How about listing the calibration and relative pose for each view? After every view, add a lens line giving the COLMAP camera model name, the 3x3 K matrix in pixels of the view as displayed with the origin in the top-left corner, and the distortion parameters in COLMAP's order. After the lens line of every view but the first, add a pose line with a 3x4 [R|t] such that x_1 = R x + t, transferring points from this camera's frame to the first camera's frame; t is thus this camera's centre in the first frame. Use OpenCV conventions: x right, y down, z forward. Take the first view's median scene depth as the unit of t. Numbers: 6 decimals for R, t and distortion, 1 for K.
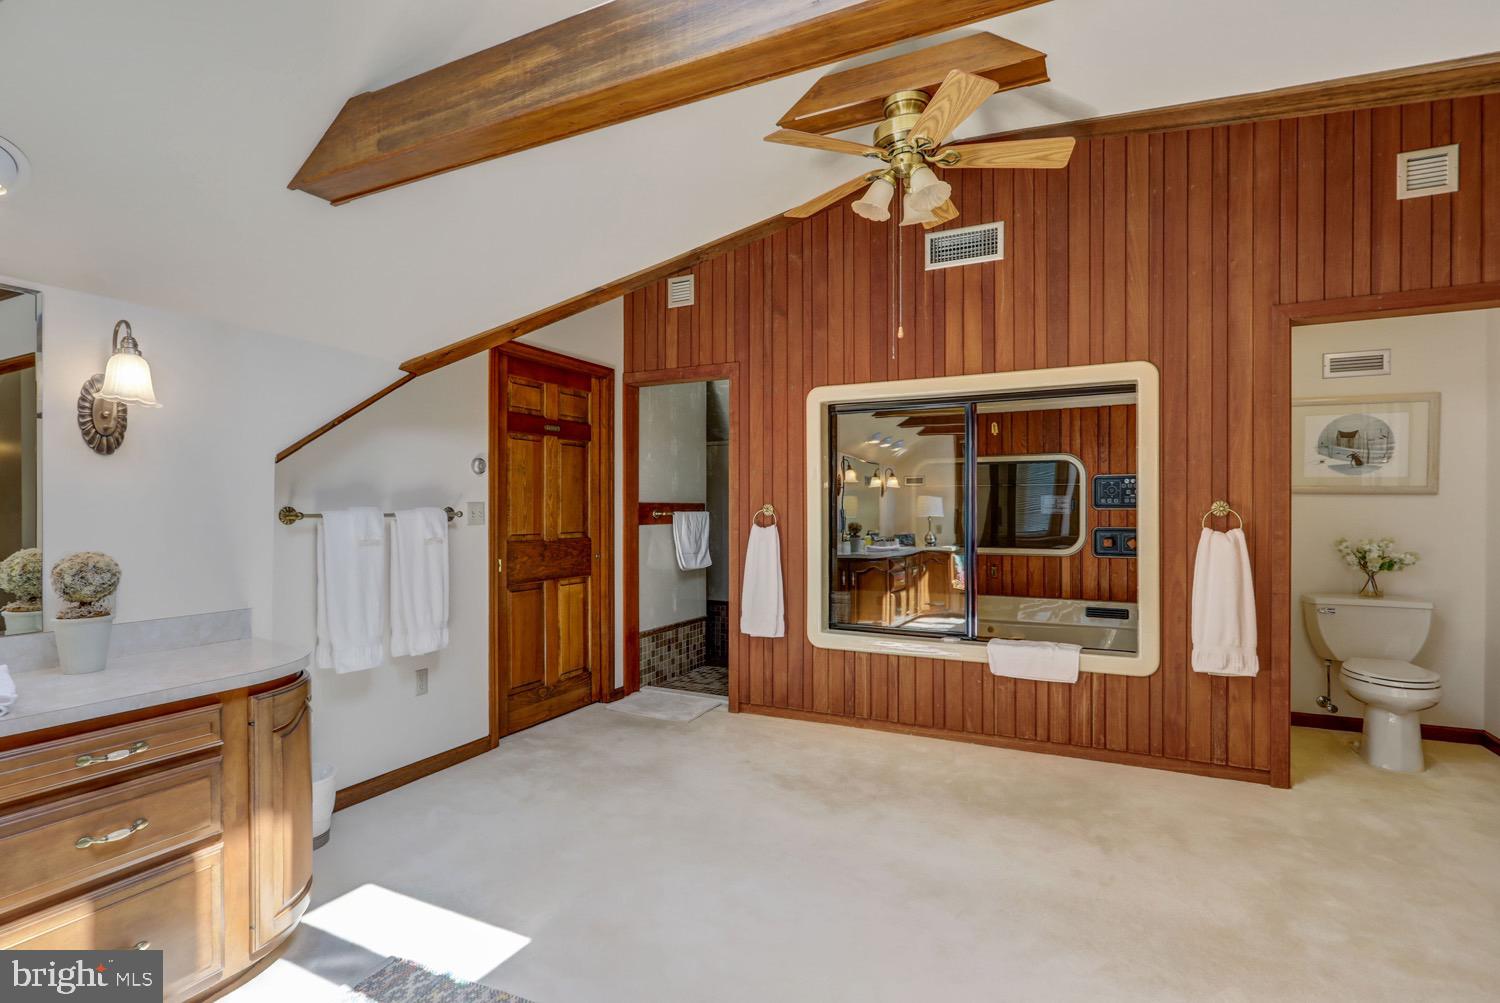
lens RADIAL K [[724.5, 0, 749.7], [0, 724.5, 506.9], [0, 0, 1]] dist [0.007805, 0.000650]
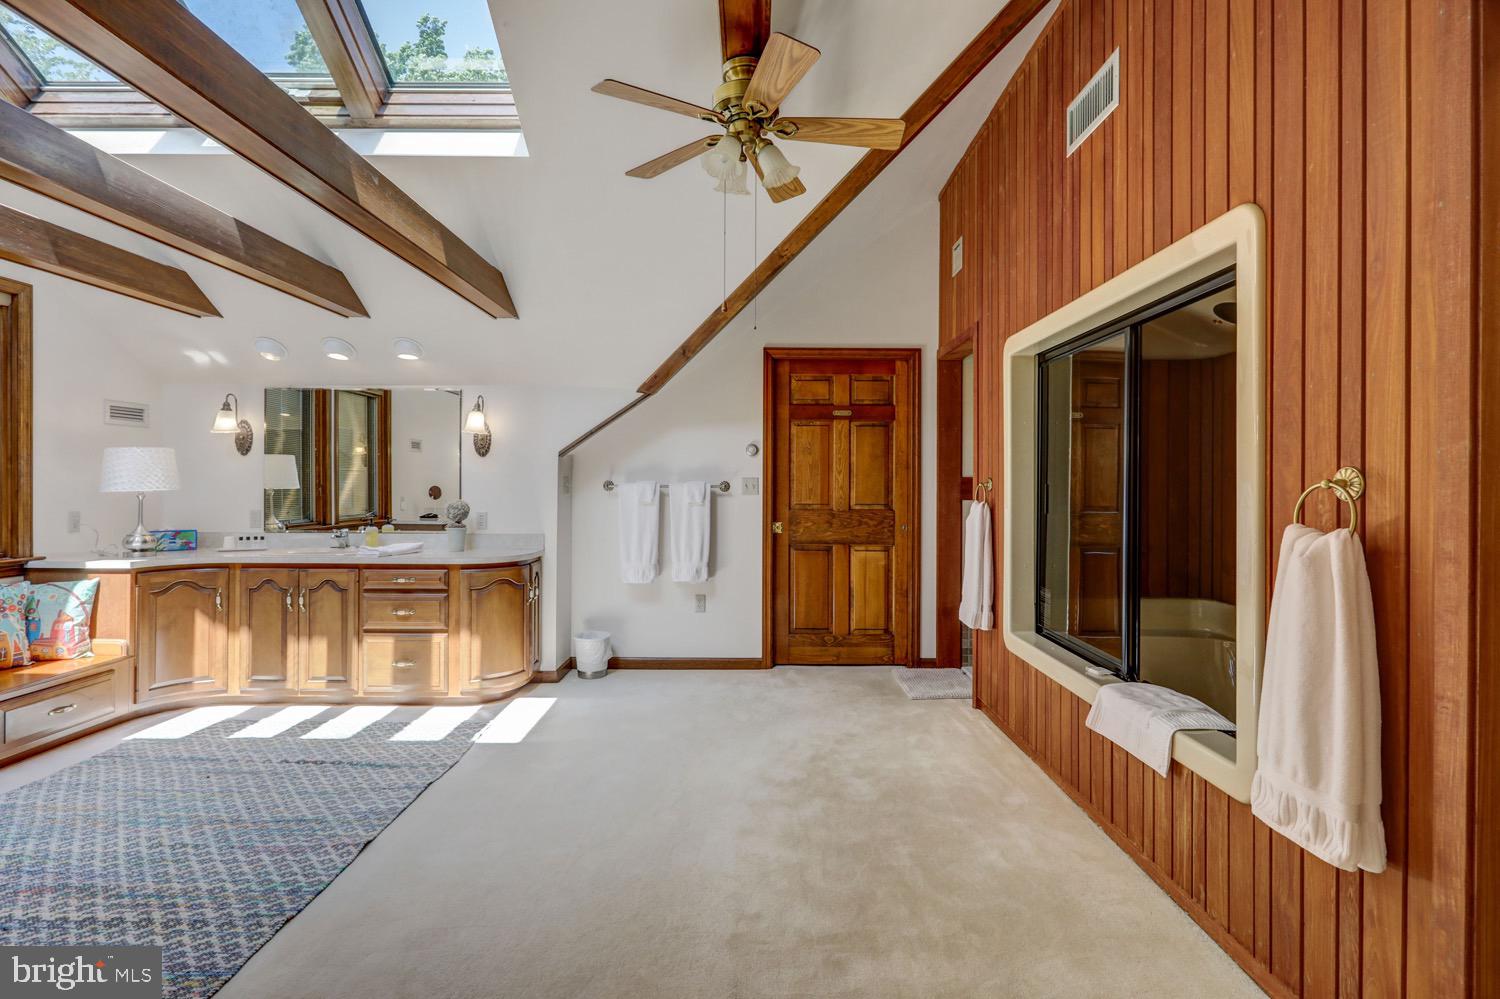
lens RADIAL K [[724.5, 0, 758.2], [0, 724.5, 479.5], [0, 0, 1]] dist [0.007805, 0.000650]
pose [[0.447636, -0.001943, -0.894214, 0.732256], [-0.002512, 0.999991, -0.003430, 0.001455], [0.894212, 0.003782, 0.447627, 0.382962]]
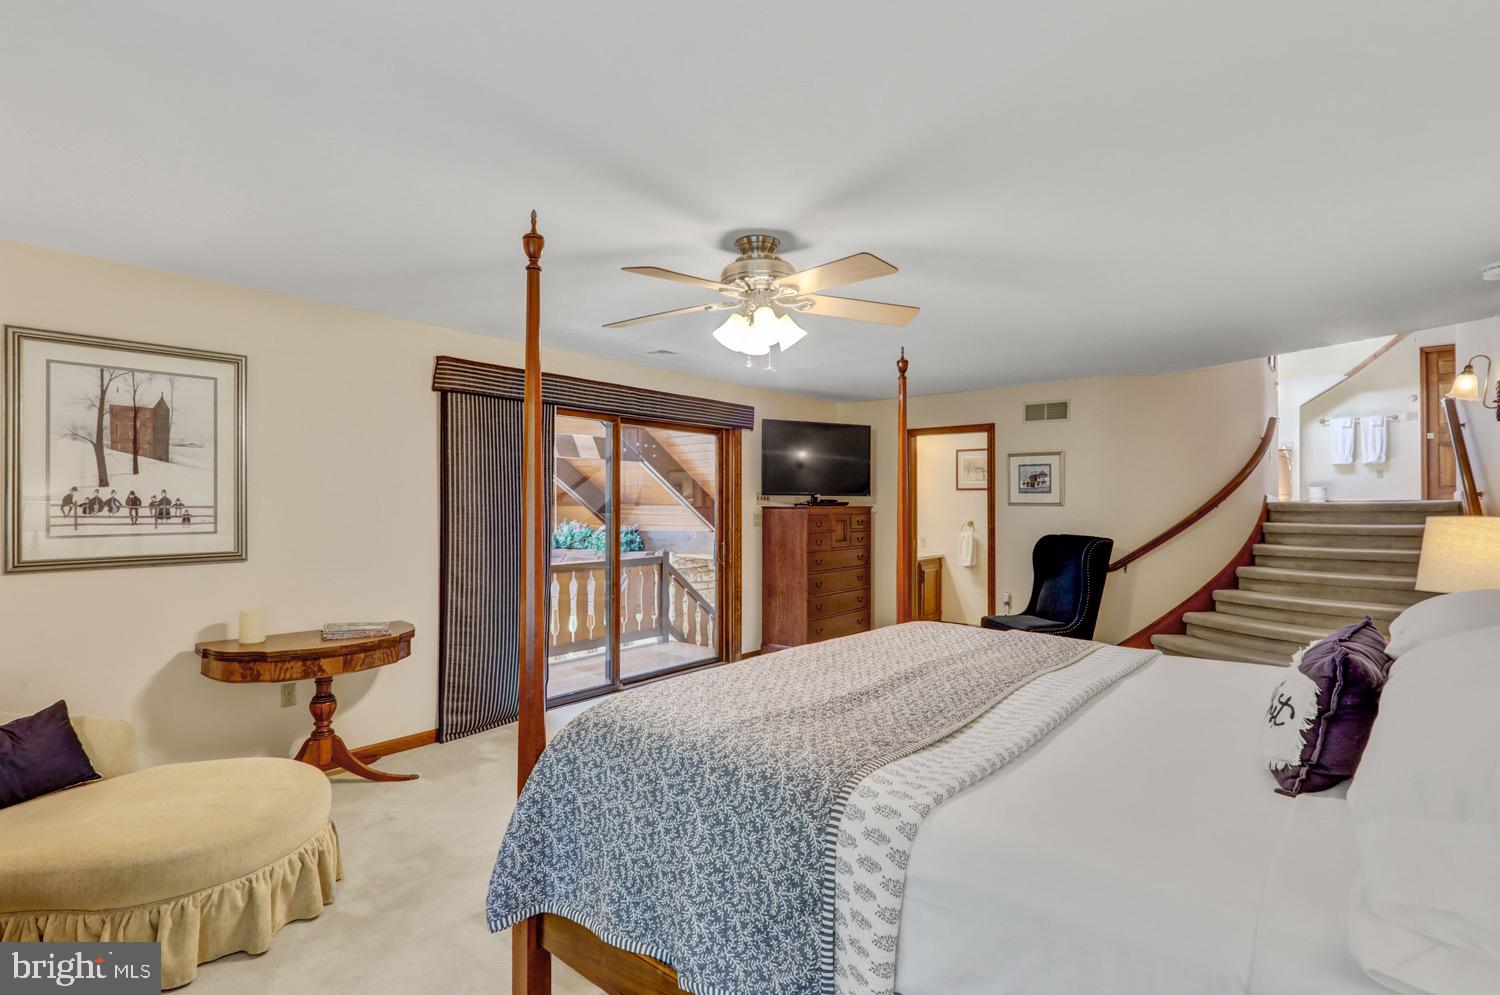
lens RADIAL K [[724.5, 0, 751.2], [0, 724.5, 503.5], [0, 0, 1]] dist [0.007805, 0.000650]
pose [[-0.215222, -0.011073, -0.976502, 2.542165], [0.000824, 0.999933, -0.011521, 0.330351], [0.976565, -0.003284, -0.215199, -0.743584]]
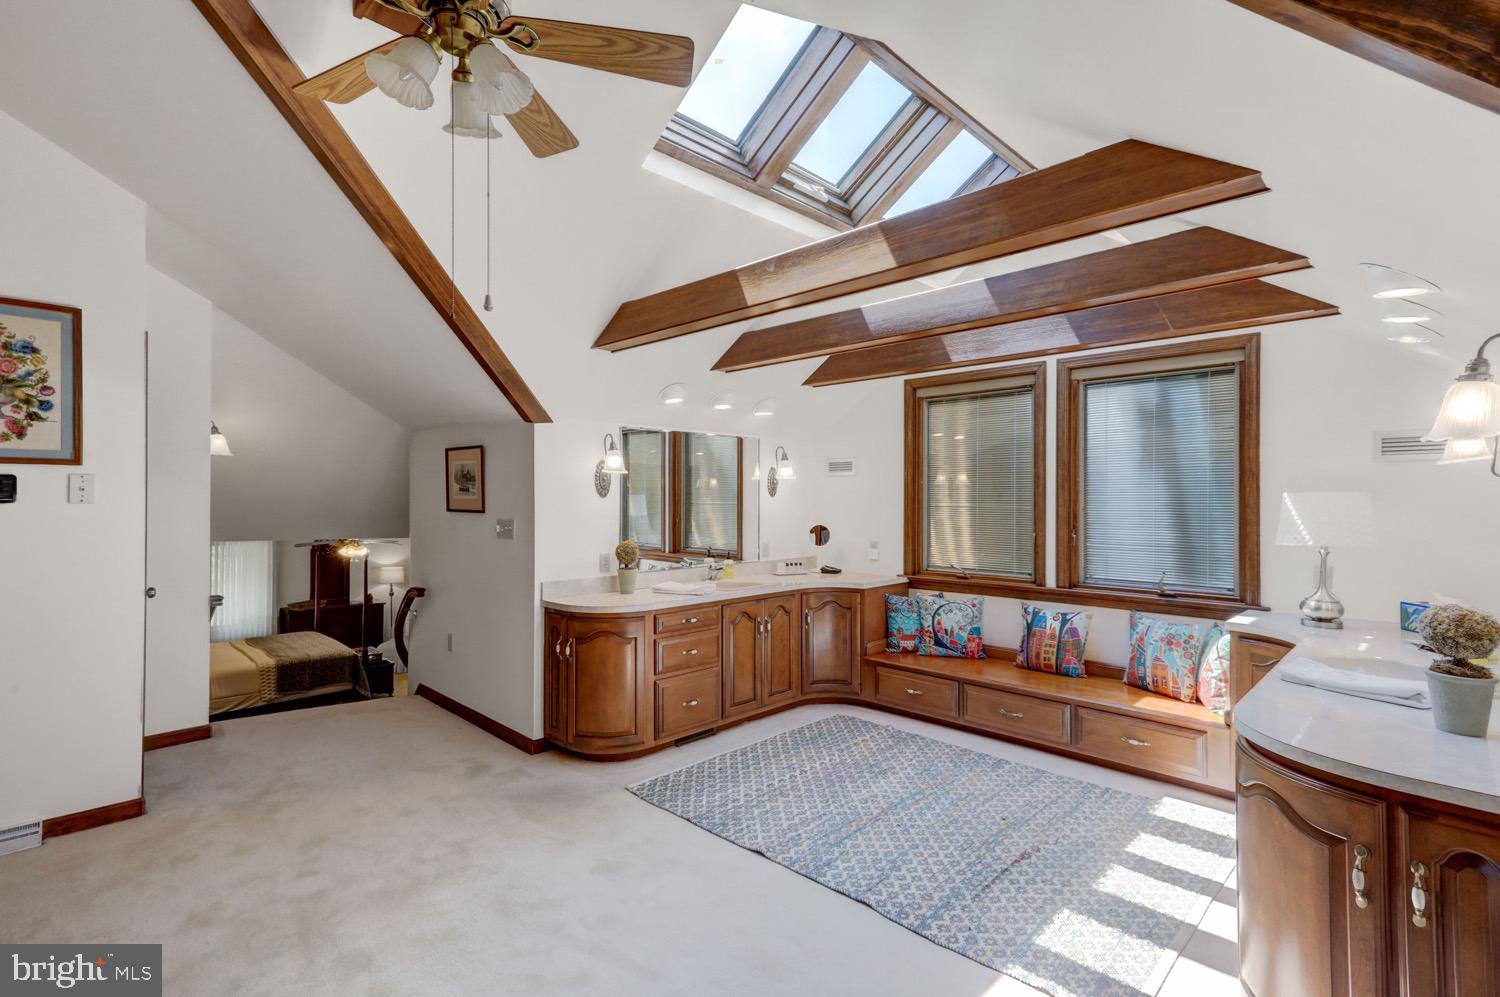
lens RADIAL K [[703.7, 0, 751.5], [0, 703.7, 495.8], [0, 0, 1]] dist [0.018134, 0.000255]
pose [[-0.951115, 0.000761, 0.308836, -0.150123], [-0.000453, 0.999992, -0.003858, -0.035557], [-0.308836, -0.003809, -0.951108, 1.006397]]
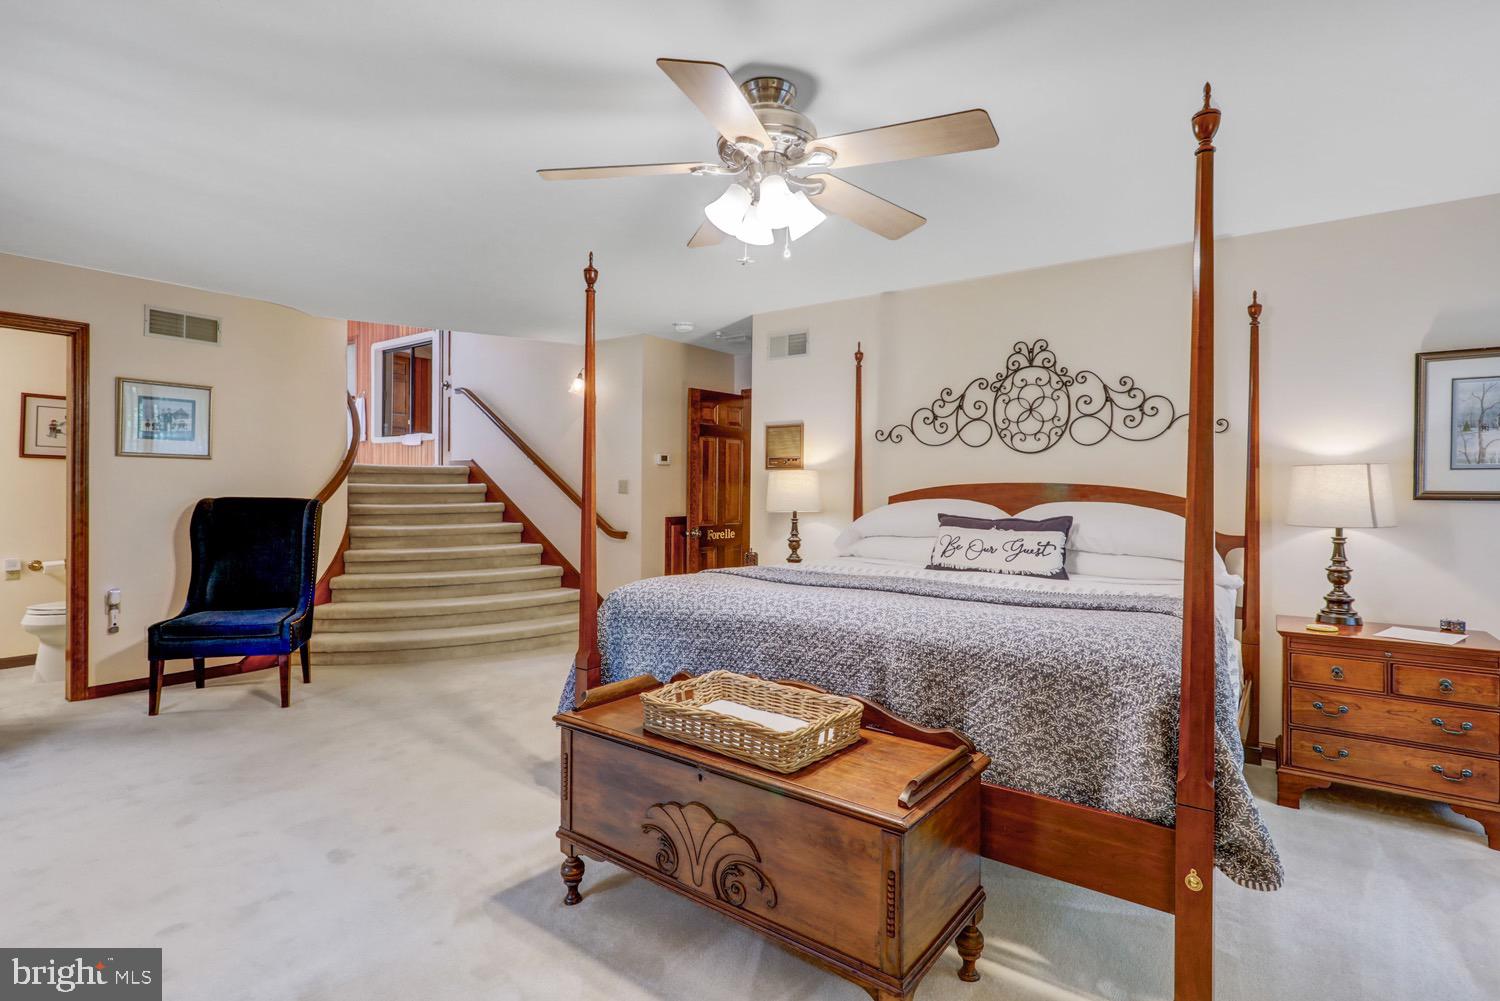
lens RADIAL K [[724.5, 0, 757.4], [0, 724.5, 490.6], [0, 0, 1]] dist [0.007805, 0.000650]
pose [[0.984899, 0.002294, -0.173115, 1.976909], [-0.001784, 0.999994, 0.003104, 0.362042], [0.173121, -0.002748, 0.984897, -1.385628]]
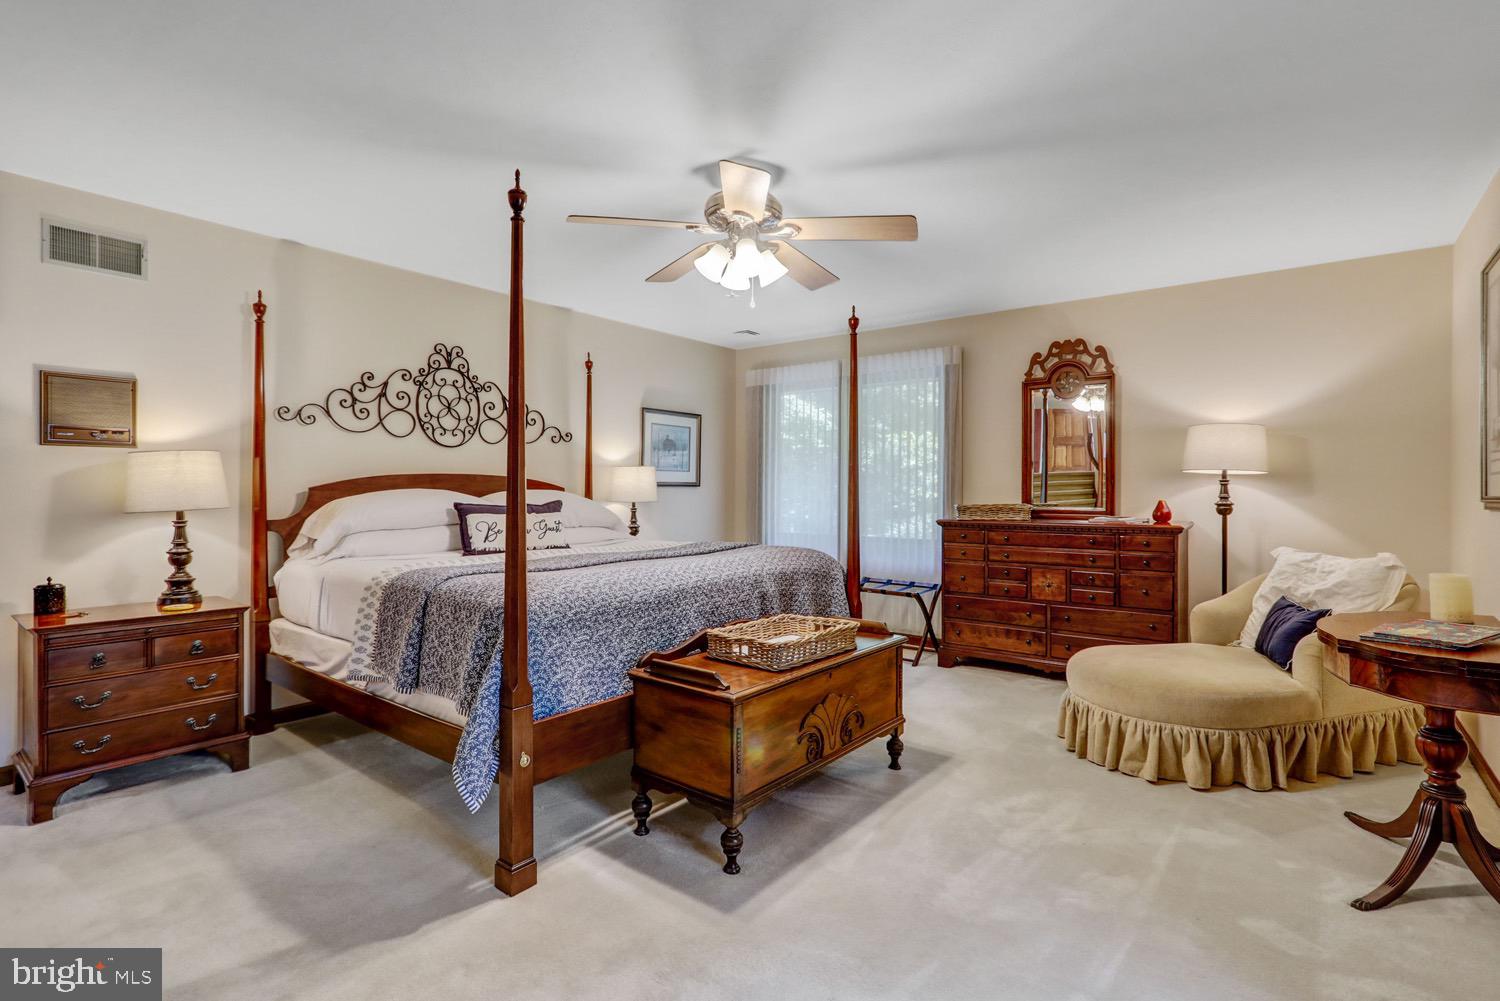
lens RADIAL K [[724.5, 0, 756.9], [0, 724.5, 487.2], [0, 0, 1]] dist [0.007805, 0.000650]
pose [[0.180428, -0.010203, 0.983535, 1.218186], [-0.007196, 0.999906, 0.011693, 0.359067], [-0.983562, -0.009188, 0.180338, -1.026758]]
